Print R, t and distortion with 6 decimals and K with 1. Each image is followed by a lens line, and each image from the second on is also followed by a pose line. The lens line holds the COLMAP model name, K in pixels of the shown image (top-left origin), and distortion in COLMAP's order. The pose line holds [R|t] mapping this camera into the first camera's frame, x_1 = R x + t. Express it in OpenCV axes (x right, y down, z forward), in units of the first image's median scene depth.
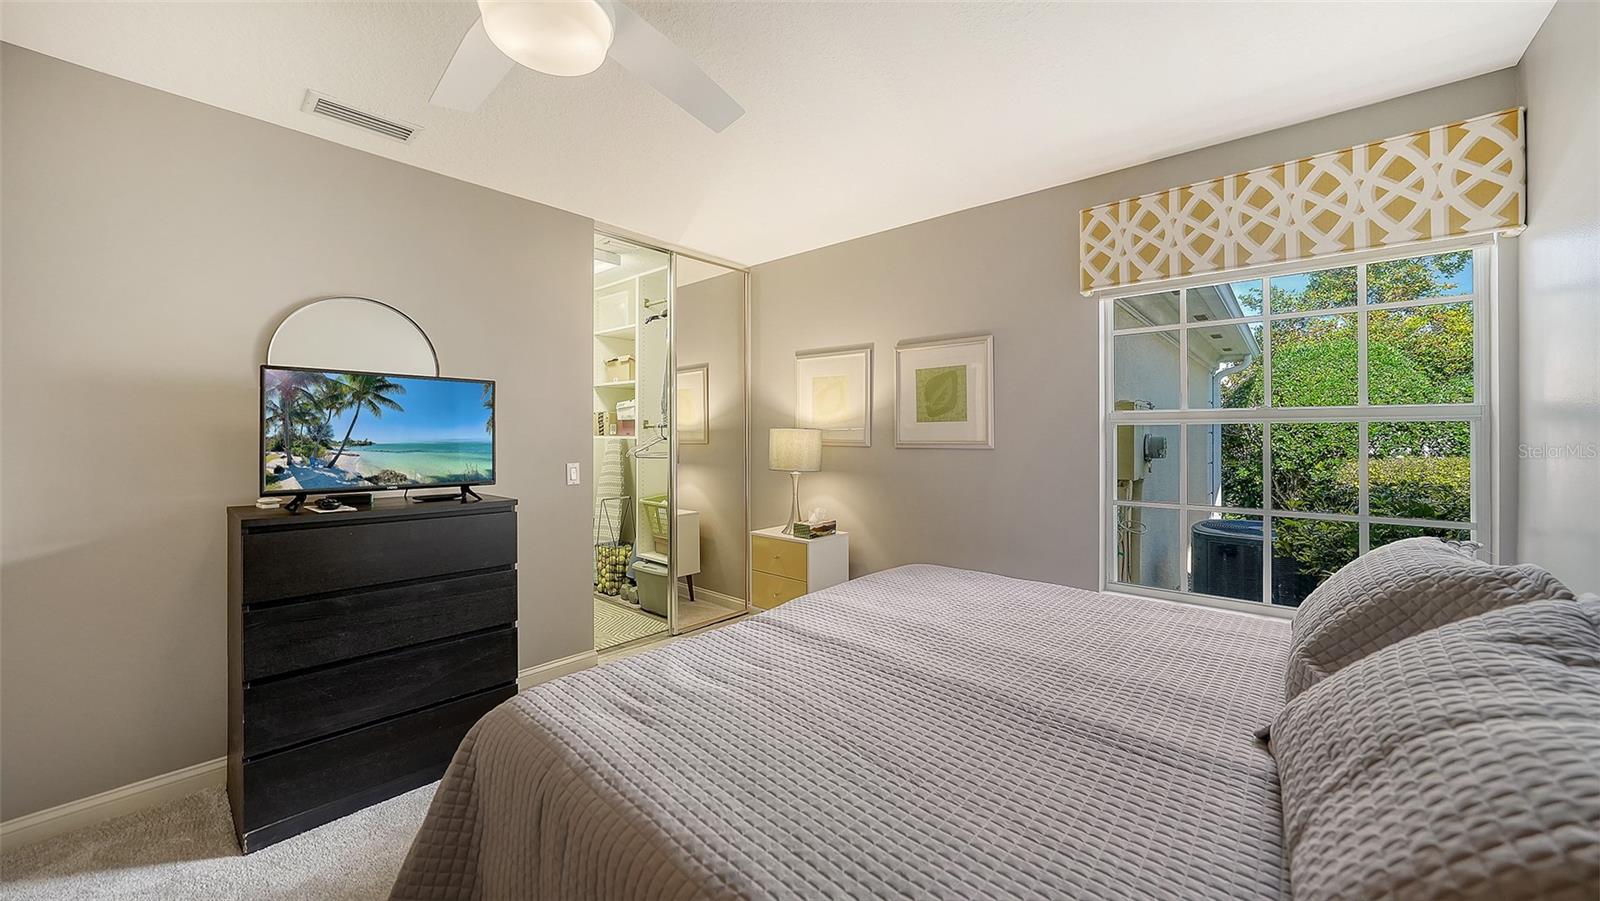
lens RADIAL K [[582.2, 0, 798.4], [0, 582.2, 437.9], [0, 0, 1]] dist [-0.010274, 0.006471]
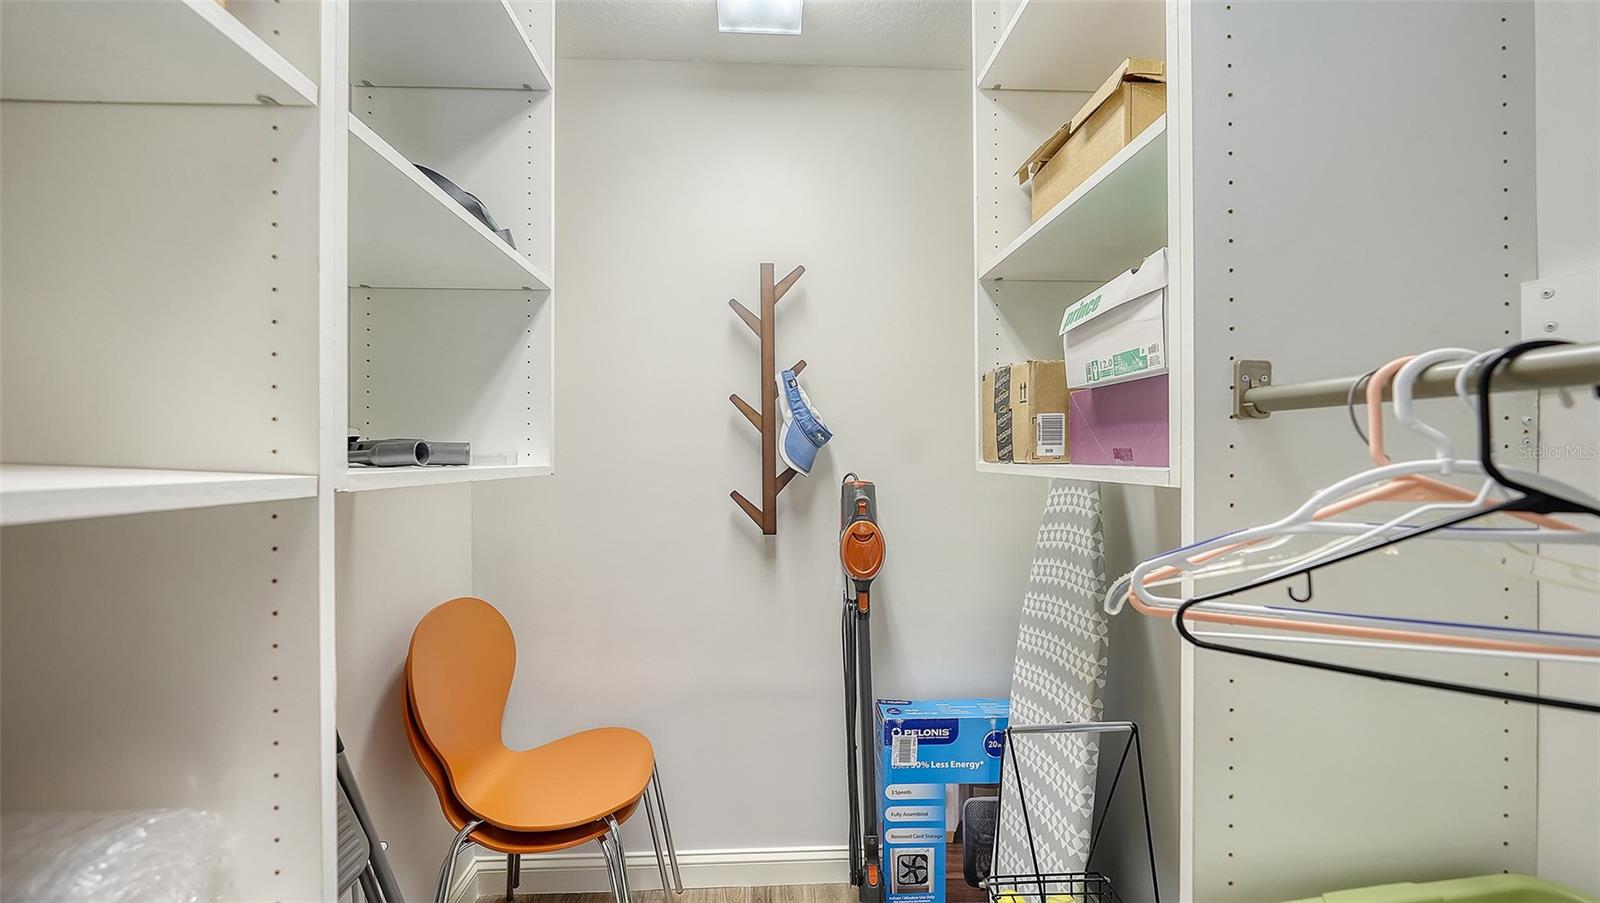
lens RADIAL K [[582.2, 0, 798.4], [0, 582.2, 438.9], [0, 0, 1]] dist [-0.010274, 0.006471]
pose [[0.713584, -0.031781, -0.699848, -0.231534], [0.001584, 0.999041, -0.043752, -0.003318], [0.700568, 0.030112, 0.712950, 0.774626]]
